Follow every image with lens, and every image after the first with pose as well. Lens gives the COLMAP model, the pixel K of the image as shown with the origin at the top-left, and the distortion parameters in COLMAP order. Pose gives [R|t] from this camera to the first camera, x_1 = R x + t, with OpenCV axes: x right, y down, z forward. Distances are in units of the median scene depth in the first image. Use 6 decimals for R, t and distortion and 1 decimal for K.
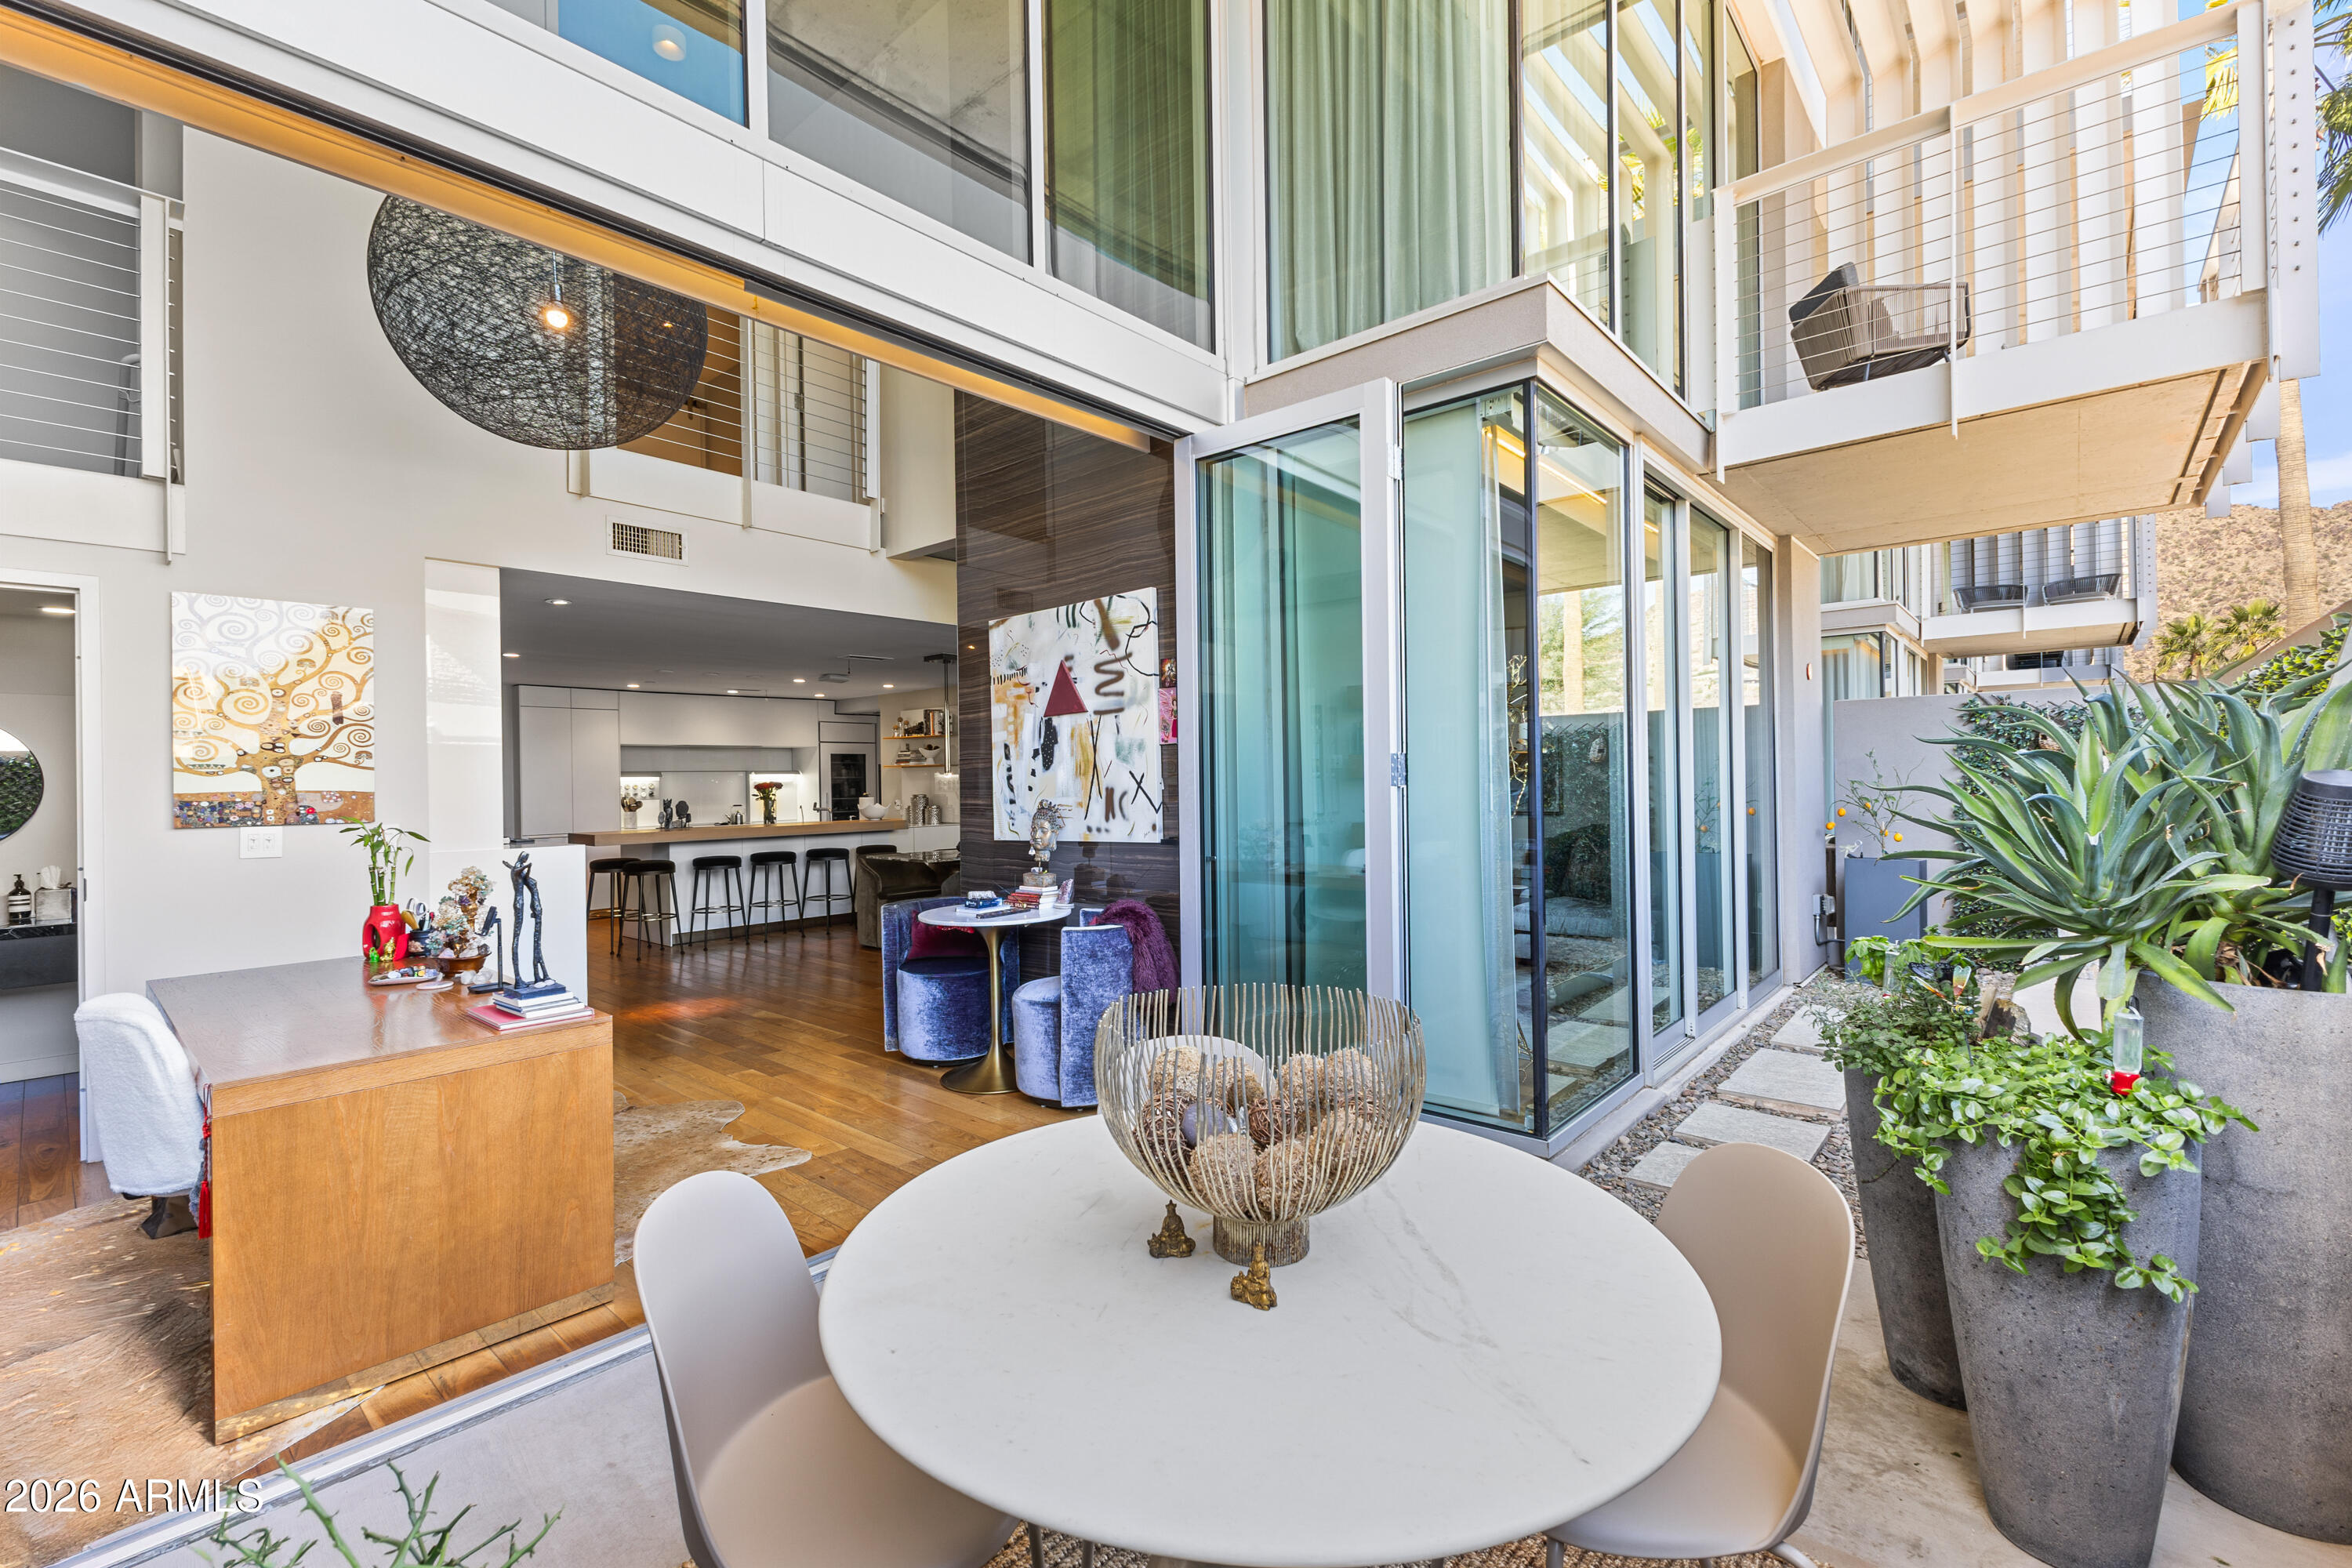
lens RADIAL K [[1029.2, 0, 1185.8], [0, 1029.2, 764.6], [0, 0, 1]] dist [0.004508, 0.000128]
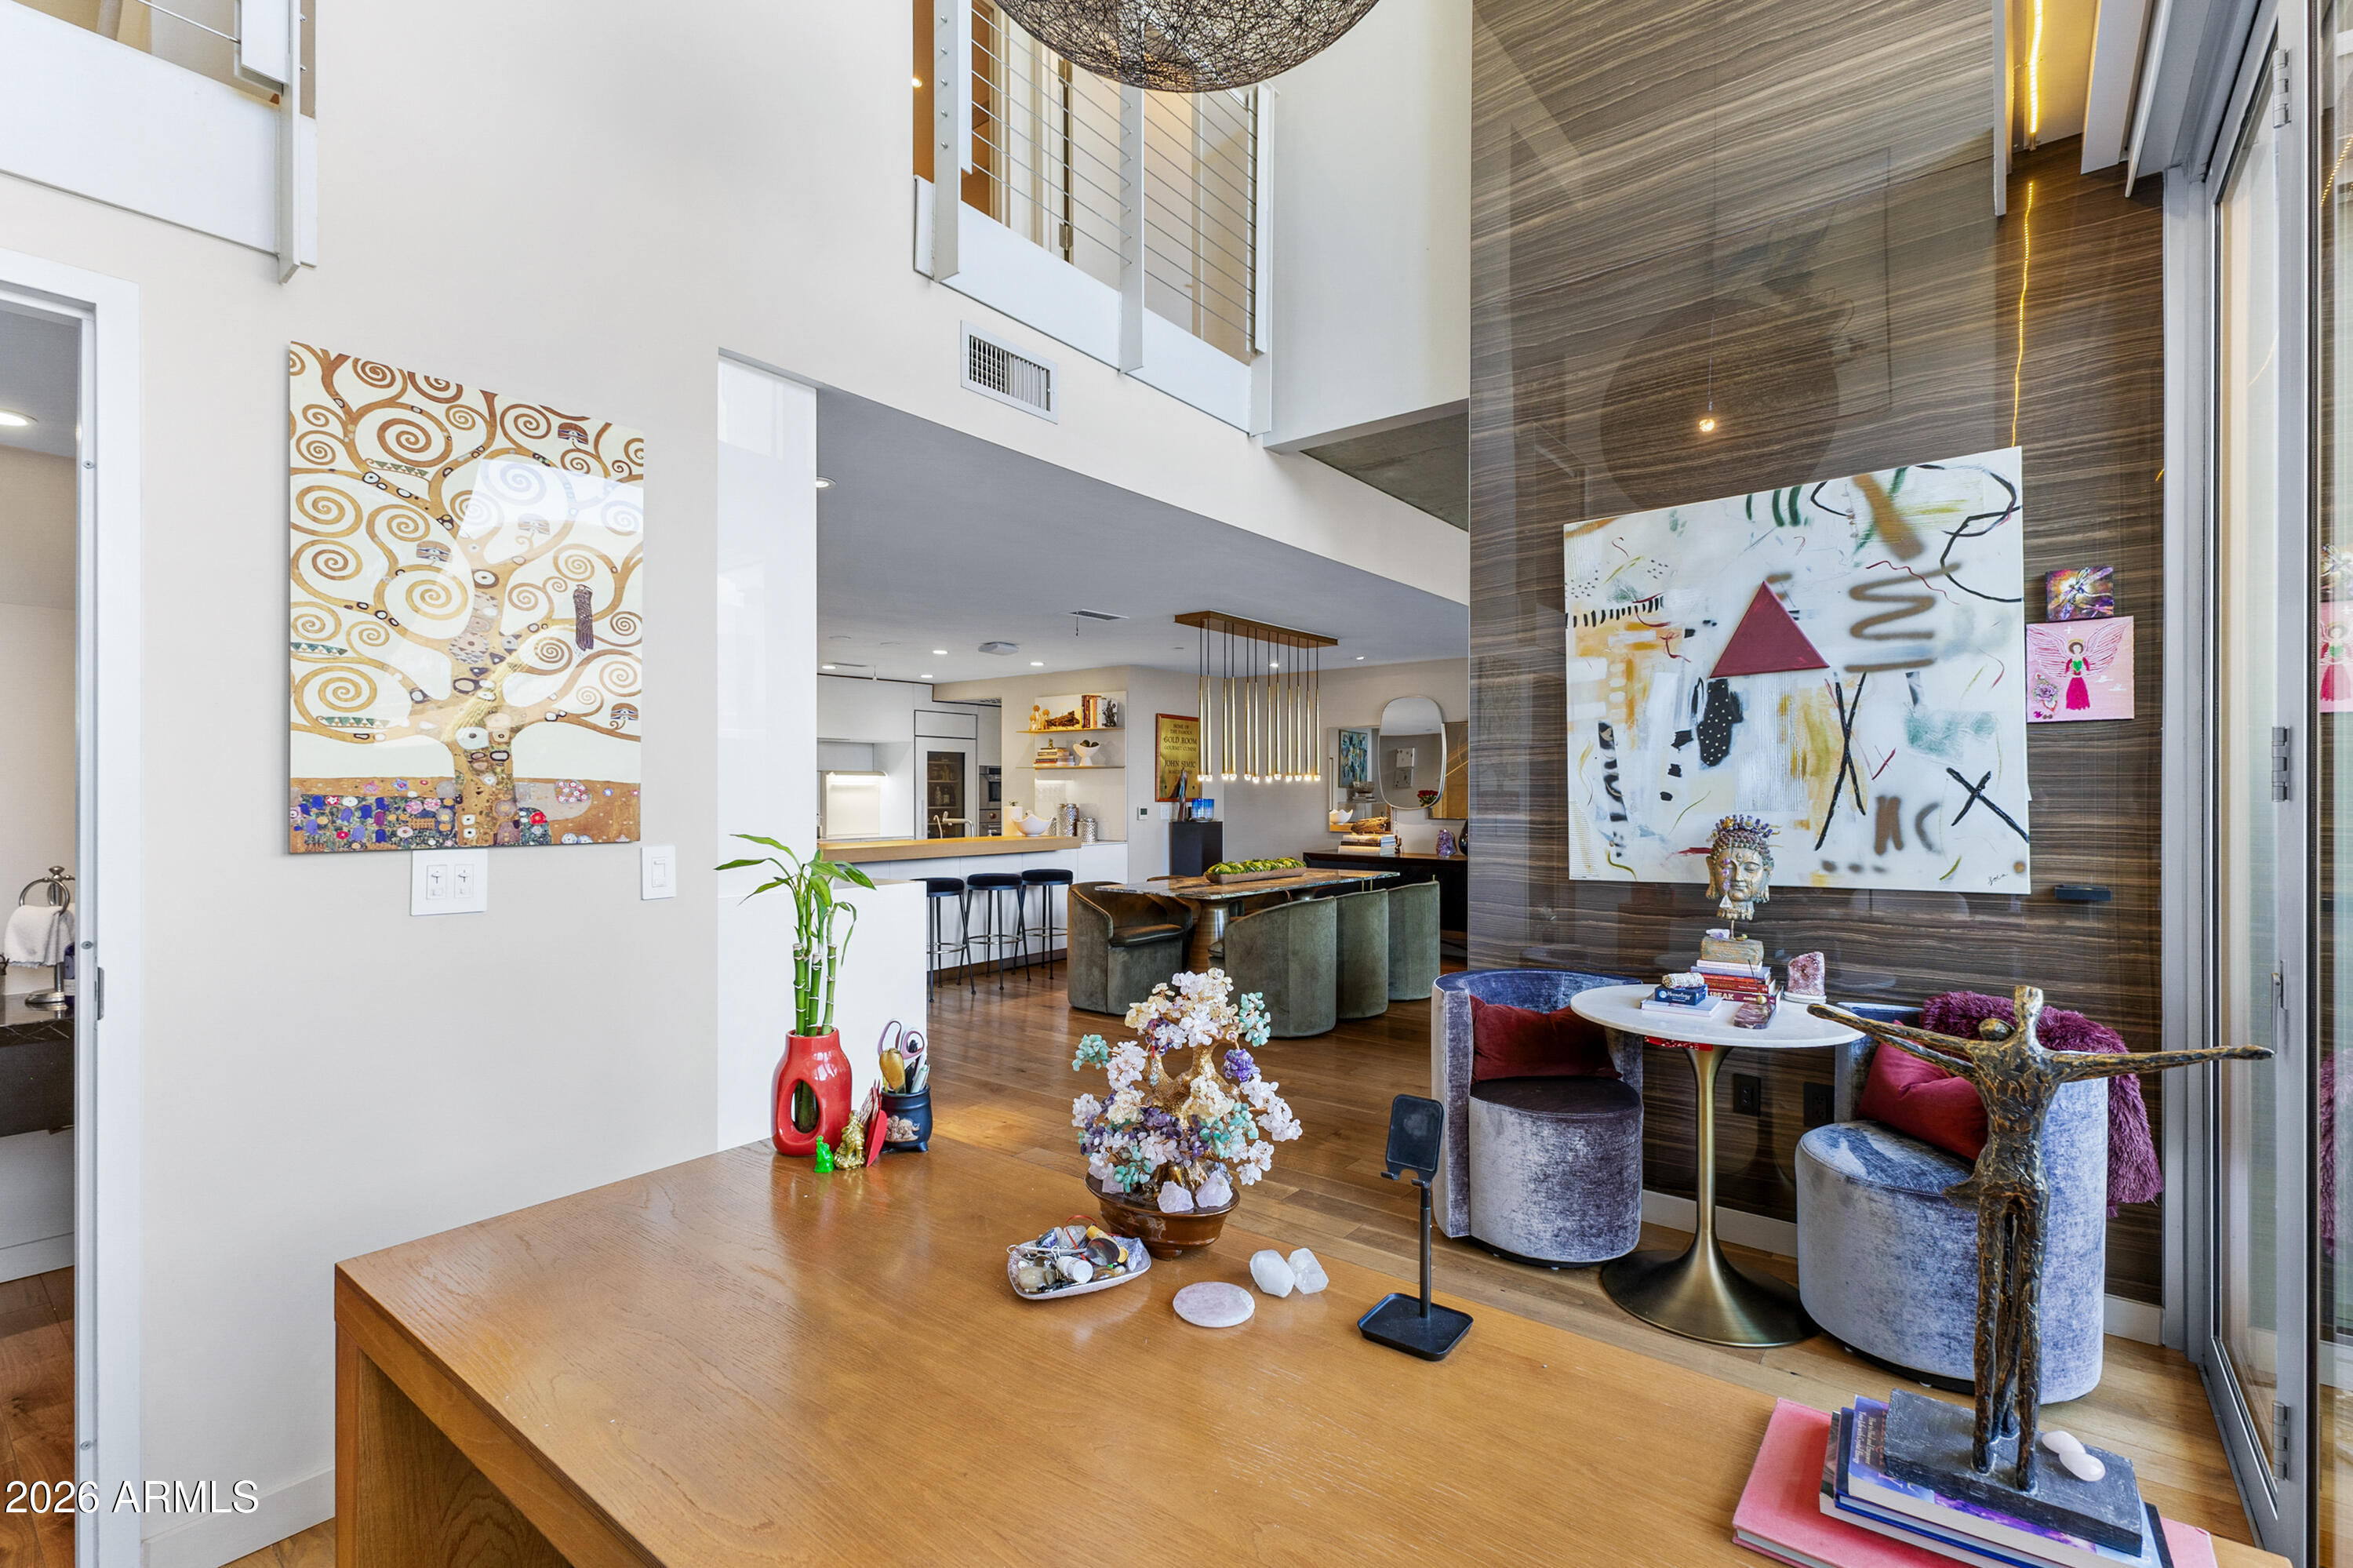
lens RADIAL K [[1060.6, 0, 1176.5], [0, 1060.6, 784.0], [0, 0, 1]] dist [0.000816, 0.000264]
pose [[0.998171, 0.015467, 0.058437, -0.510883], [-0.015857, 0.999855, 0.006218, 0.017883], [-0.058332, -0.007133, 0.998272, 0.419988]]
